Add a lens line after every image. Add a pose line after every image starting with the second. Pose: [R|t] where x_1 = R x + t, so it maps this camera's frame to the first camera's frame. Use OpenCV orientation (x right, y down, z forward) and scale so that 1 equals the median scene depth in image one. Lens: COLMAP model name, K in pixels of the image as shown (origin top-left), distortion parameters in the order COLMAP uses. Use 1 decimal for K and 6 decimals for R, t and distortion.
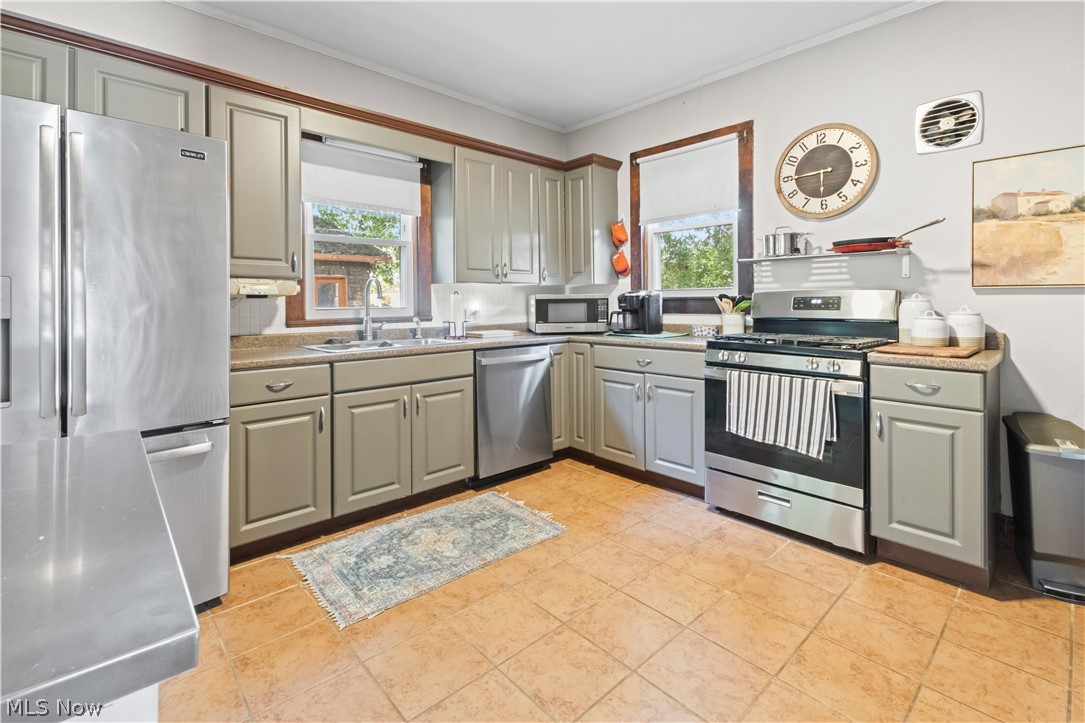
lens RADIAL K [[491.7, 0, 554.3], [0, 491.7, 300.8], [0, 0, 1]] dist [0.004824, -0.001175]
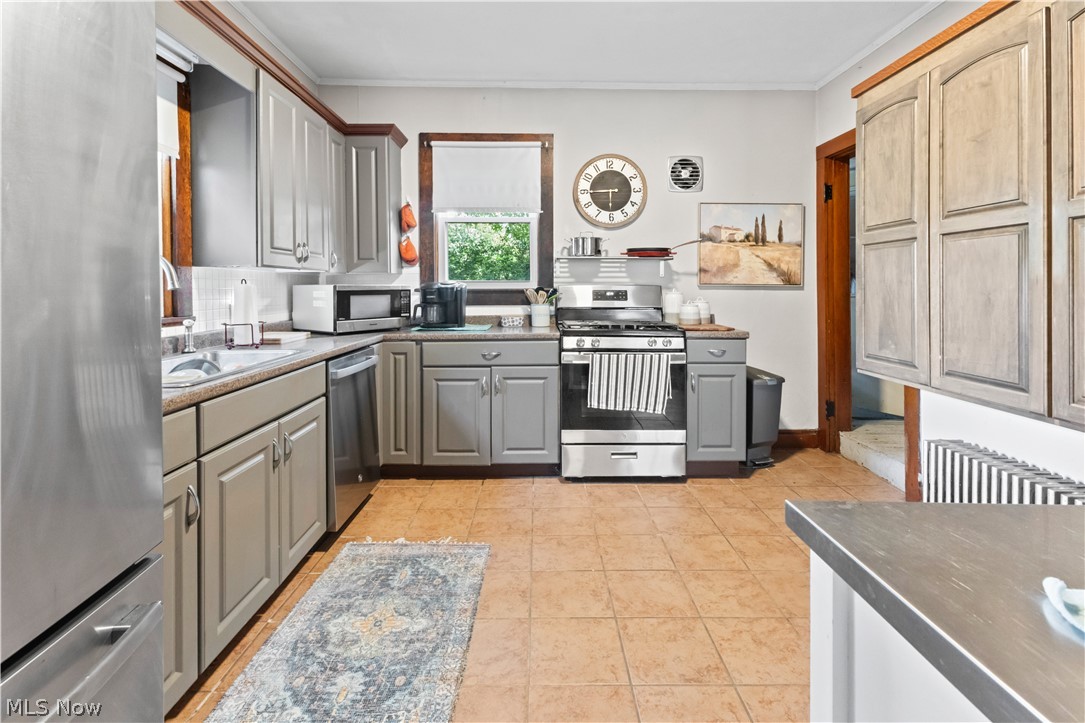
lens RADIAL K [[491.7, 0, 556.4], [0, 491.7, 292.5], [0, 0, 1]] dist [0.004824, -0.001175]
pose [[0.671436, 0.001070, 0.741062, -0.492402], [-0.004389, 0.999987, 0.002533, -0.004683], [-0.741050, -0.004953, 0.671432, 0.258002]]
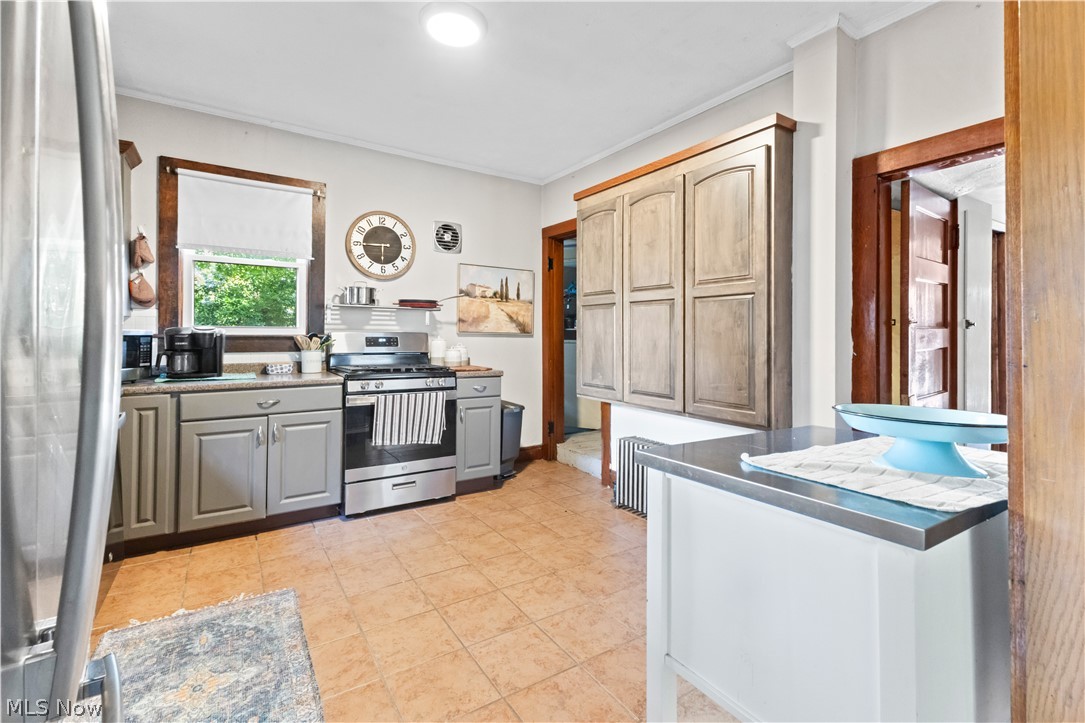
lens RADIAL K [[491.7, 0, 525.3], [0, 491.7, 332.4], [0, 0, 1]] dist [0.004824, -0.001175]
pose [[0.181225, 0.013959, 0.983343, -0.700169], [-0.007669, 0.999889, -0.012781, -0.005864], [-0.983412, -0.005225, 0.181312, 0.350202]]
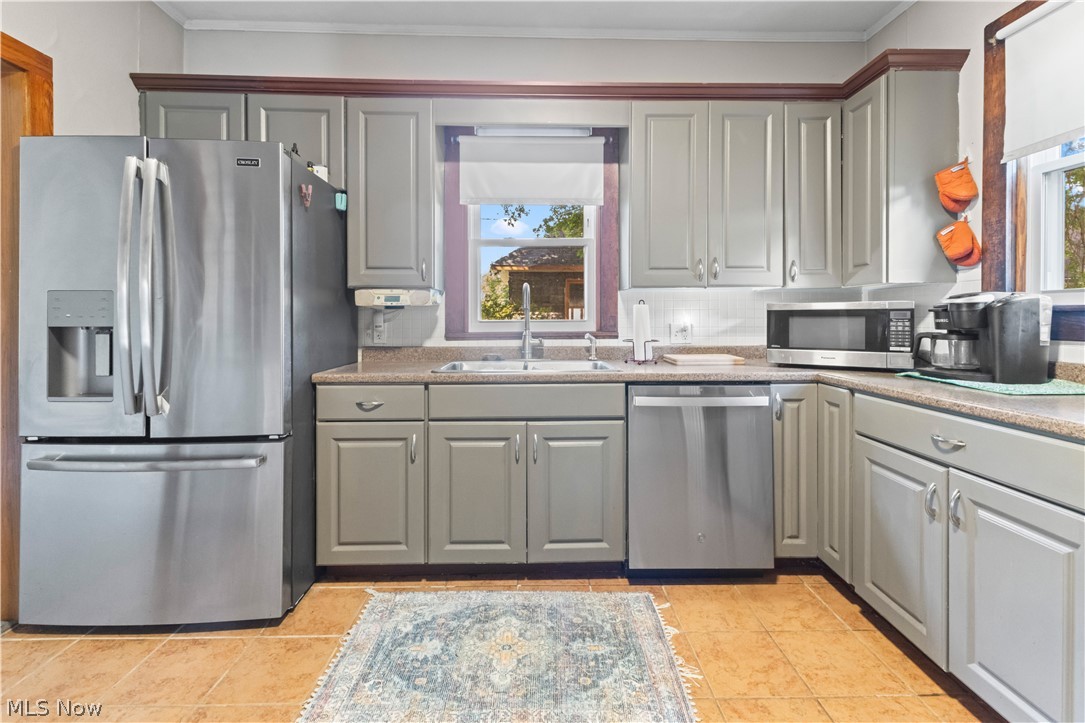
lens RADIAL K [[491.7, 0, 545.9], [0, 491.7, 320.9], [0, 0, 1]] dist [0.004824, -0.001175]
pose [[0.739026, 0.013513, -0.673541, 0.230000], [-0.002189, 0.999842, 0.017658, -0.000155], [0.673673, -0.011575, 0.738939, 0.419736]]
